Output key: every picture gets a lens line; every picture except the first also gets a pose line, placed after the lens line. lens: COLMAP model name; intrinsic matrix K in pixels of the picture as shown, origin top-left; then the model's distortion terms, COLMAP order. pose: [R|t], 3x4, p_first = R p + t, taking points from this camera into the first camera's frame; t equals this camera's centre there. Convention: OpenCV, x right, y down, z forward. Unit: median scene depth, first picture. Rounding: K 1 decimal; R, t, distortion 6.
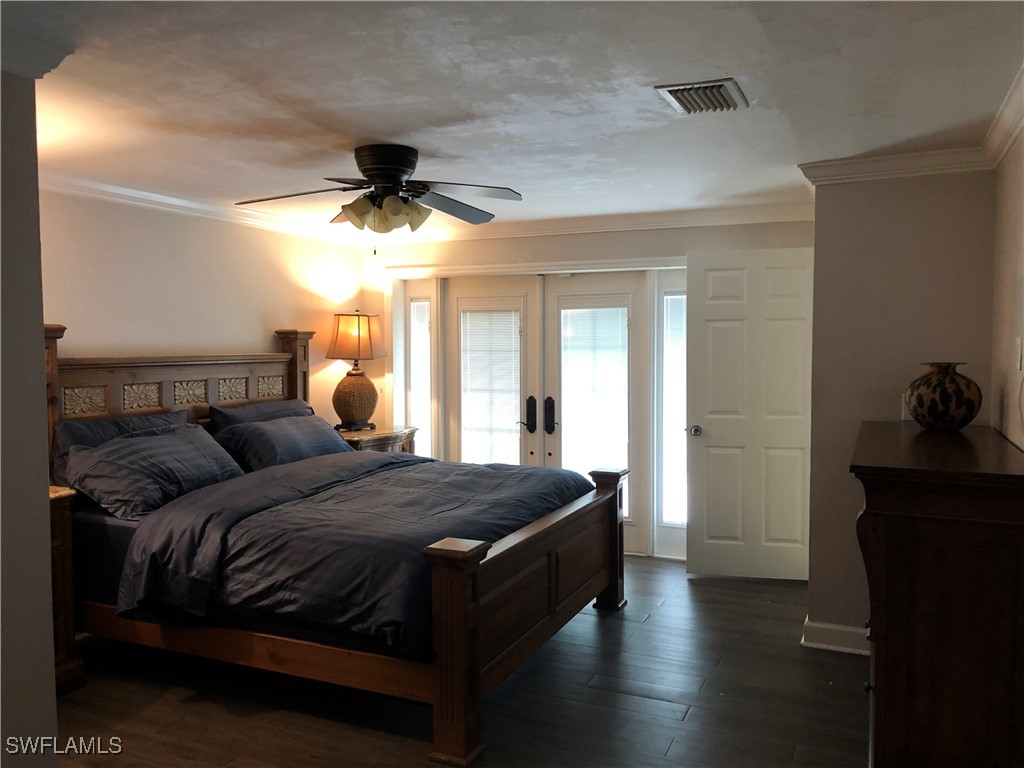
lens RADIAL K [[836.9, 0, 511.5], [0, 836.9, 384.1], [0, 0, 1]] dist [0.038024, -0.030522]
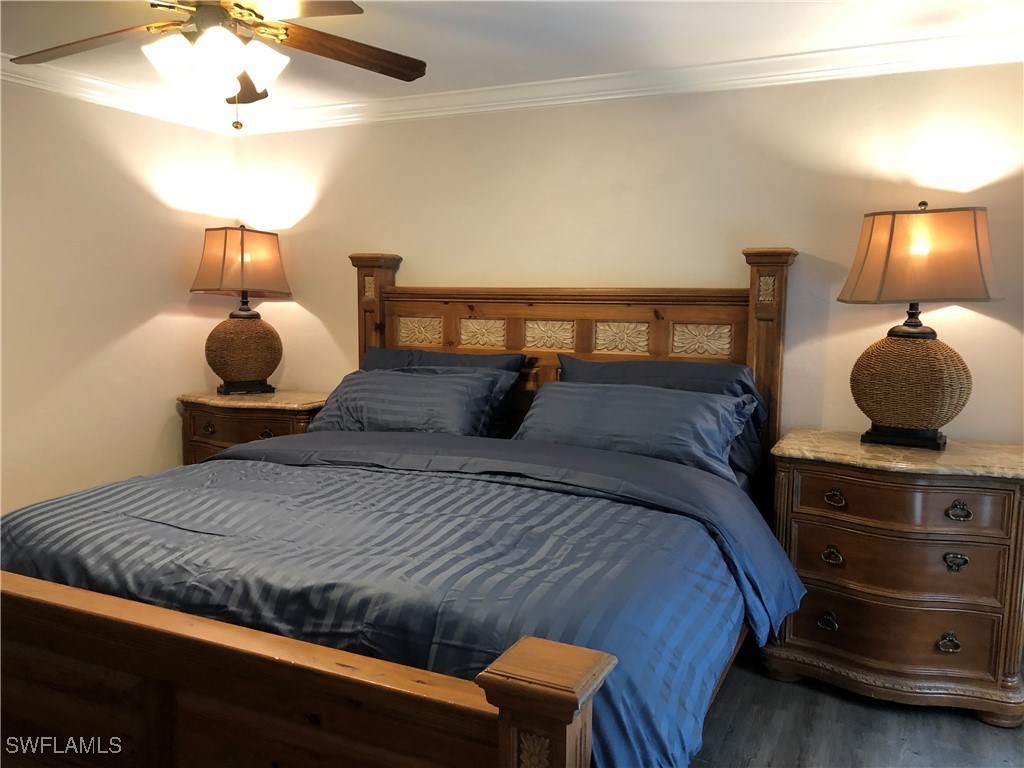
lens RADIAL K [[836.9, 0, 511.7], [0, 836.9, 383.7], [0, 0, 1]] dist [0.038024, -0.030522]
pose [[-0.056119, 0.133315, -0.989484, 0.387482], [-0.047467, 0.989568, 0.136019, -0.047910], [0.997295, 0.054601, -0.049206, 0.968665]]
